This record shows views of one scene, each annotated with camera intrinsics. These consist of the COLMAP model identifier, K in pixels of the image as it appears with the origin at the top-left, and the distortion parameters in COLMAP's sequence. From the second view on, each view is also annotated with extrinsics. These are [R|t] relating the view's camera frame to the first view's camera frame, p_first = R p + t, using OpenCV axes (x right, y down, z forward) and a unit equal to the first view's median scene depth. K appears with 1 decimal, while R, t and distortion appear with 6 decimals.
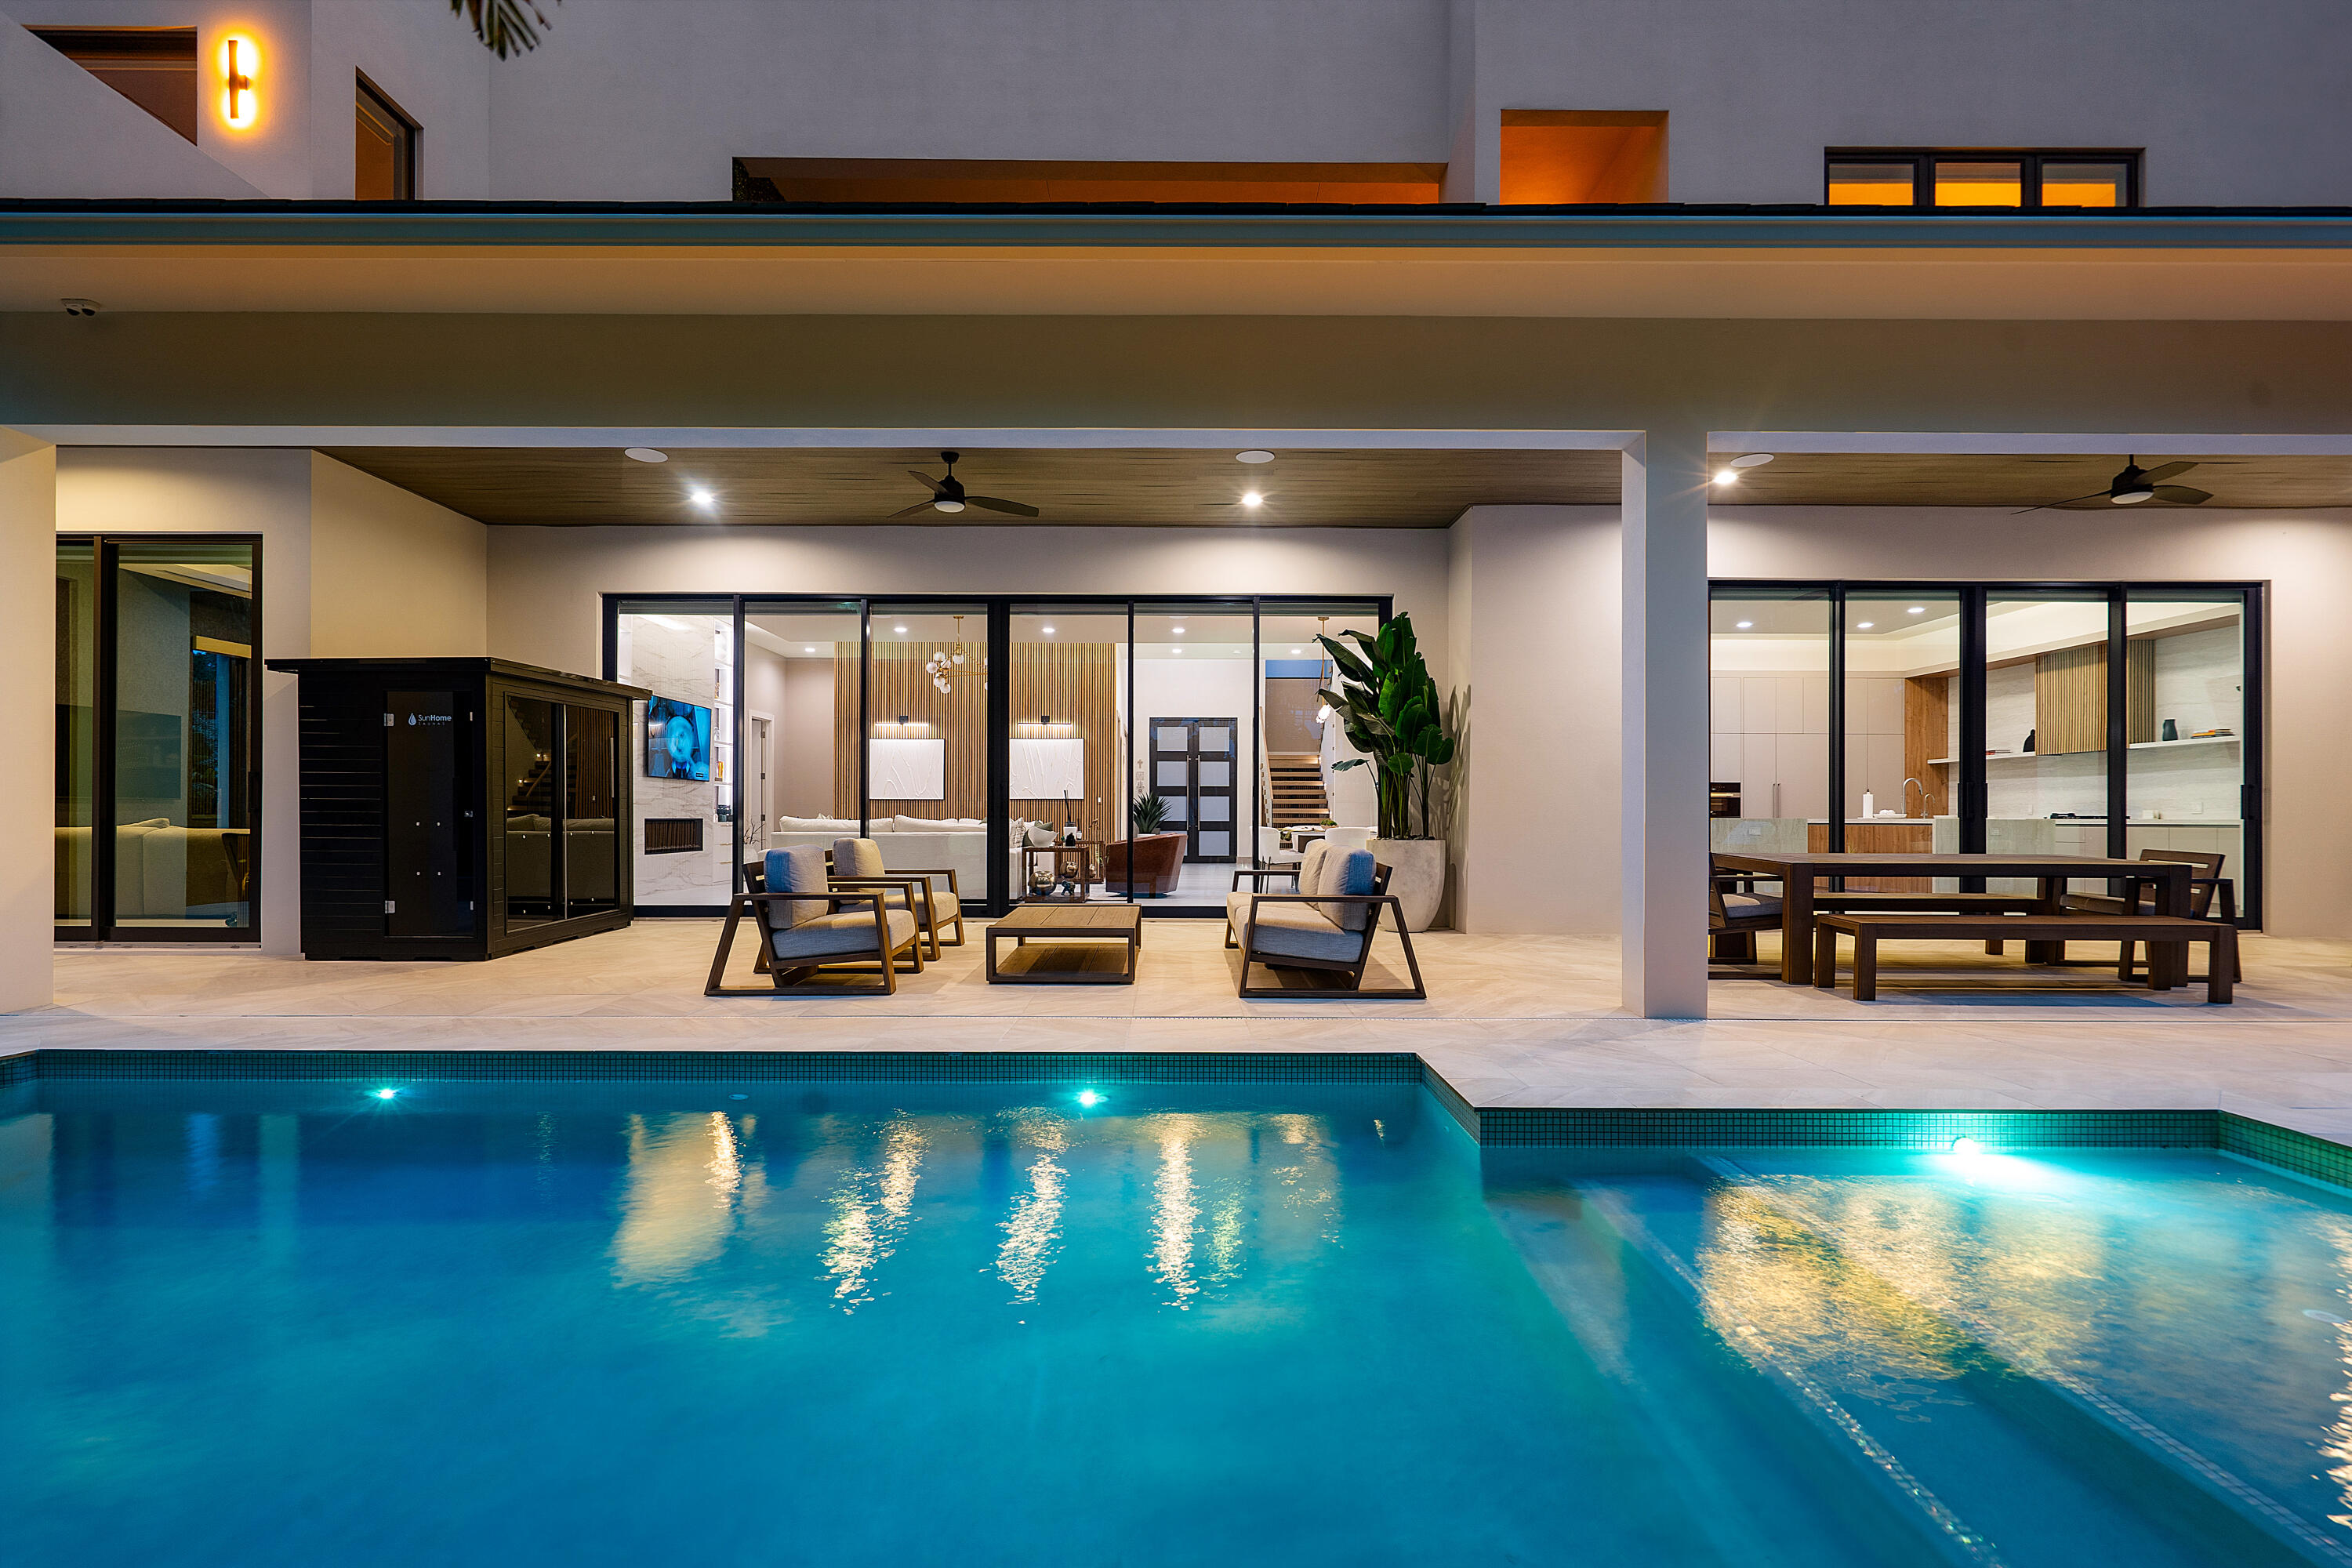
lens RADIAL K [[1042.9, 0, 1166.3], [0, 1042.9, 779.0], [0, 0, 1]] dist [-0.002137, -0.000508]
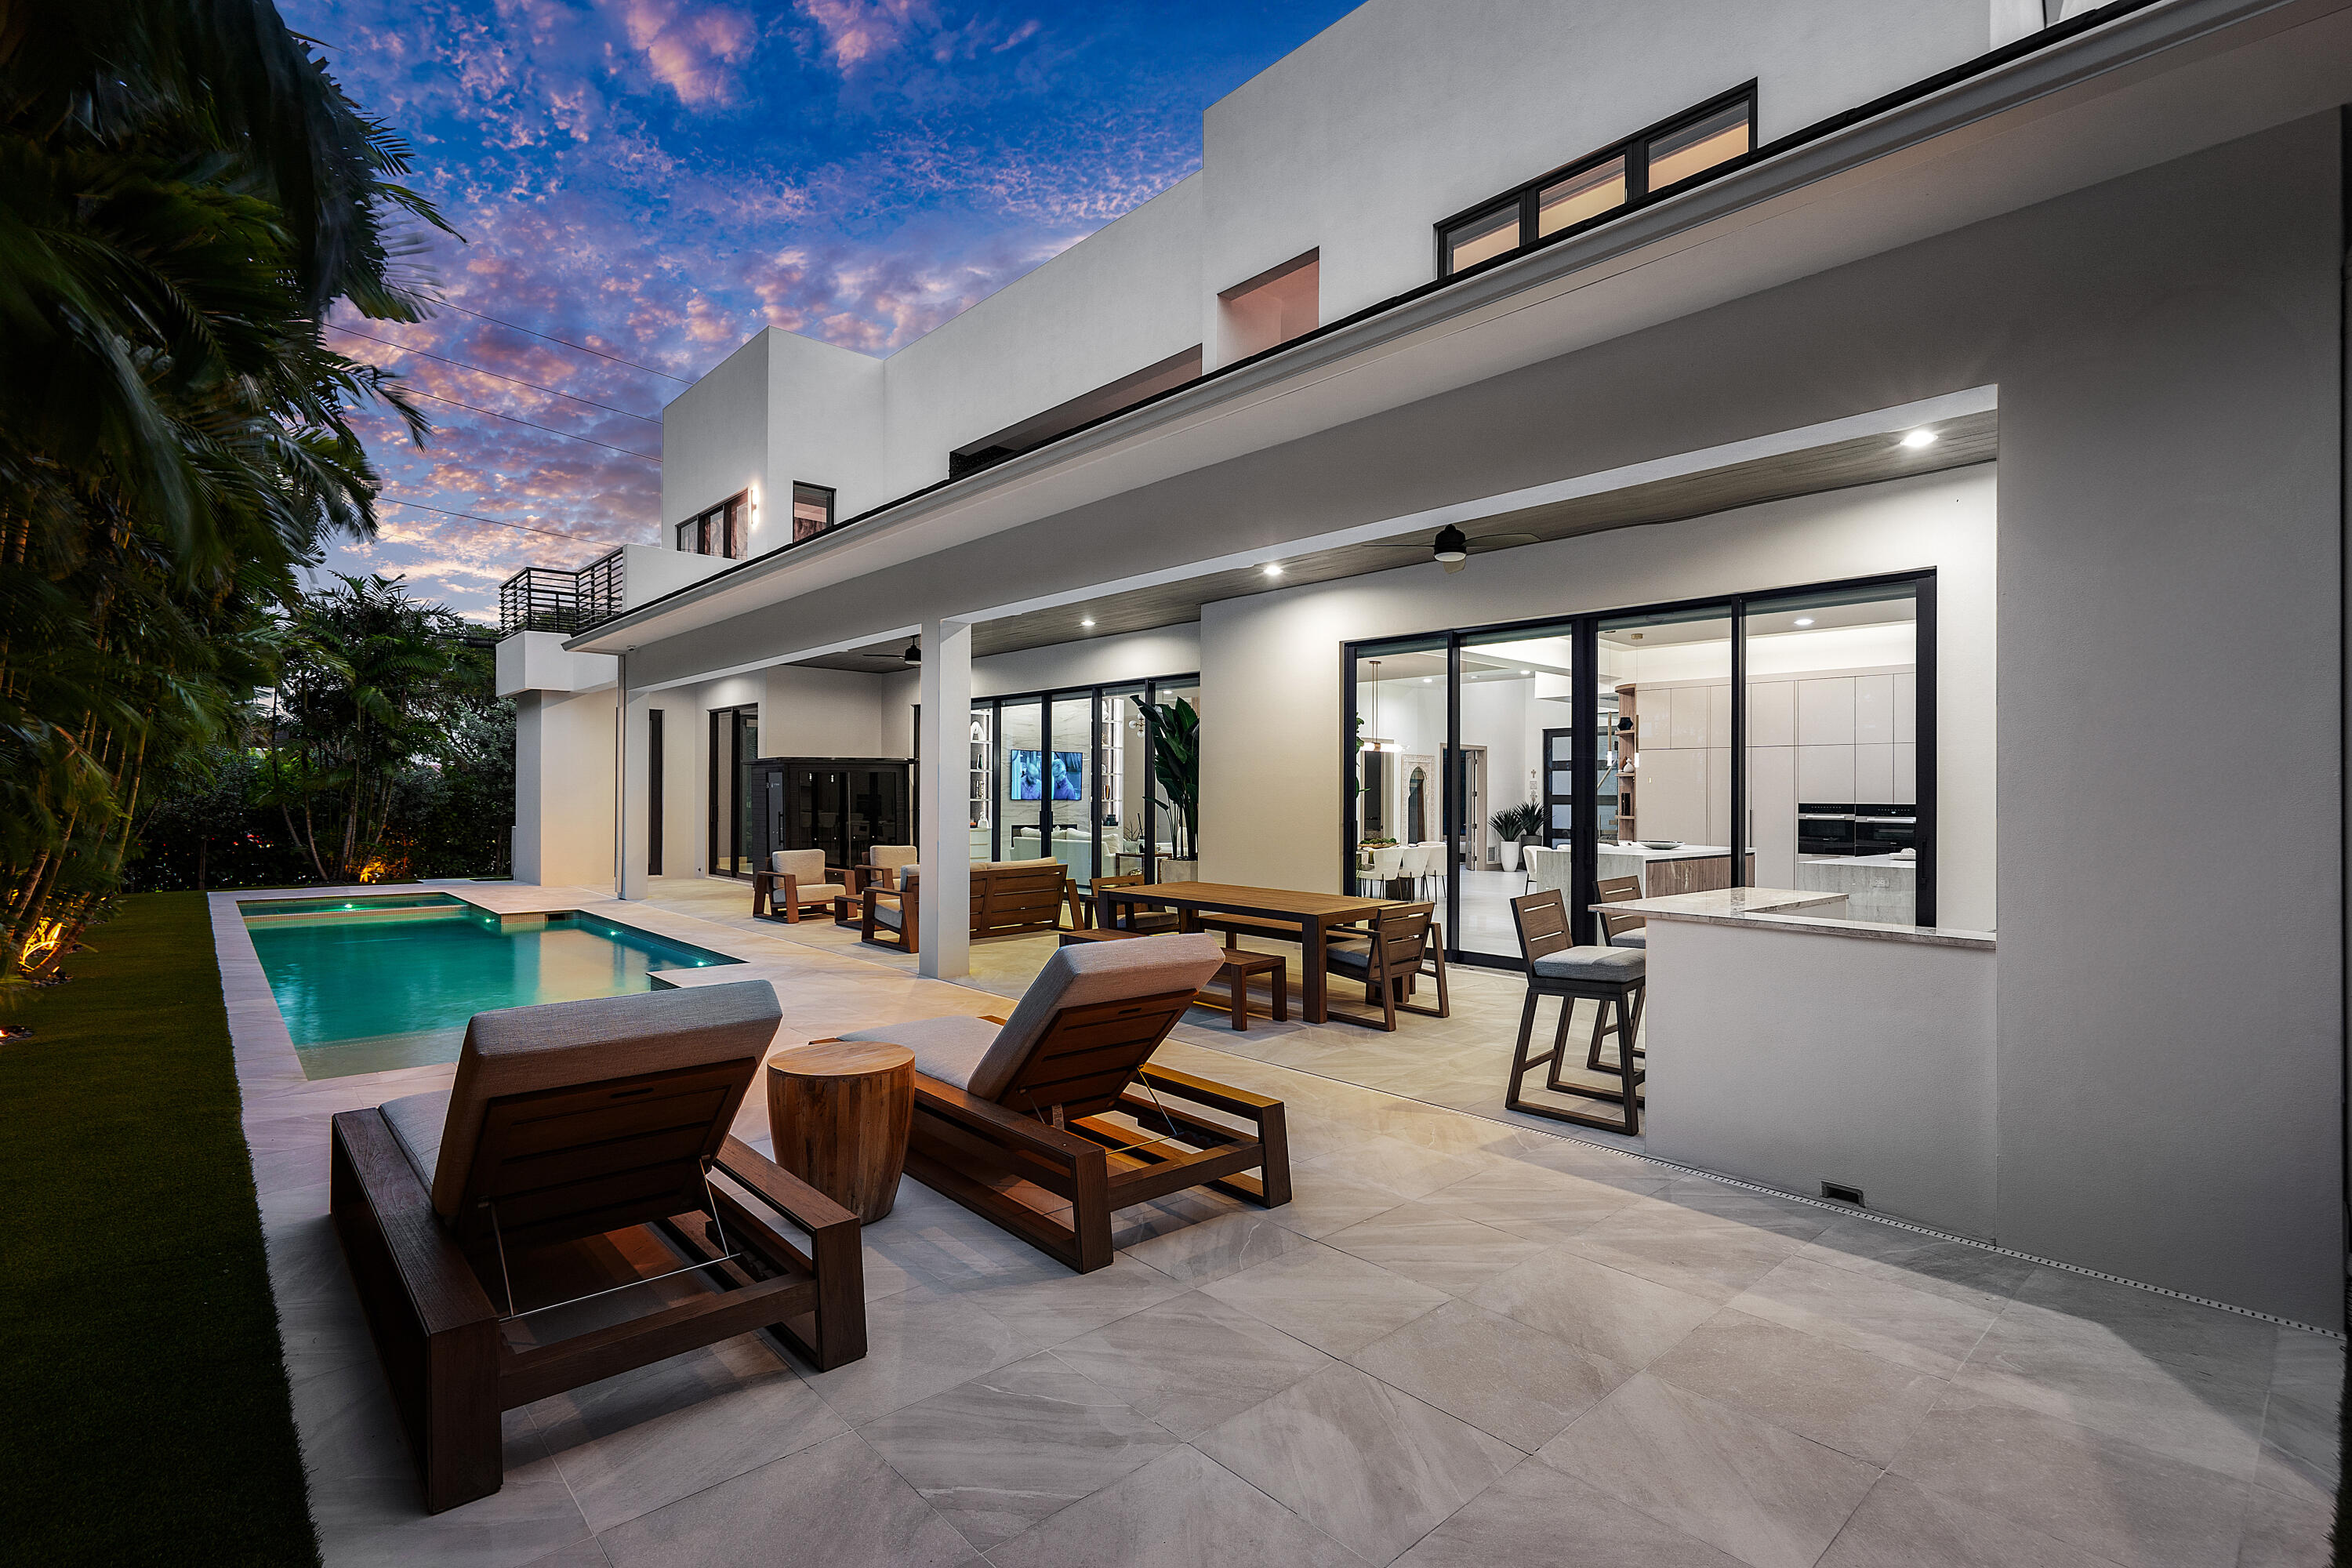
lens RADIAL K [[1109.1, 0, 1180.6], [0, 1109.1, 793.8], [0, 0, 1]] dist [0.000053, -0.000343]
pose [[0.667372, -0.002706, -0.744720, 1.294391], [0.003959, 0.999992, -0.000086, -0.024239], [0.744714, -0.002891, 0.667377, 0.044453]]
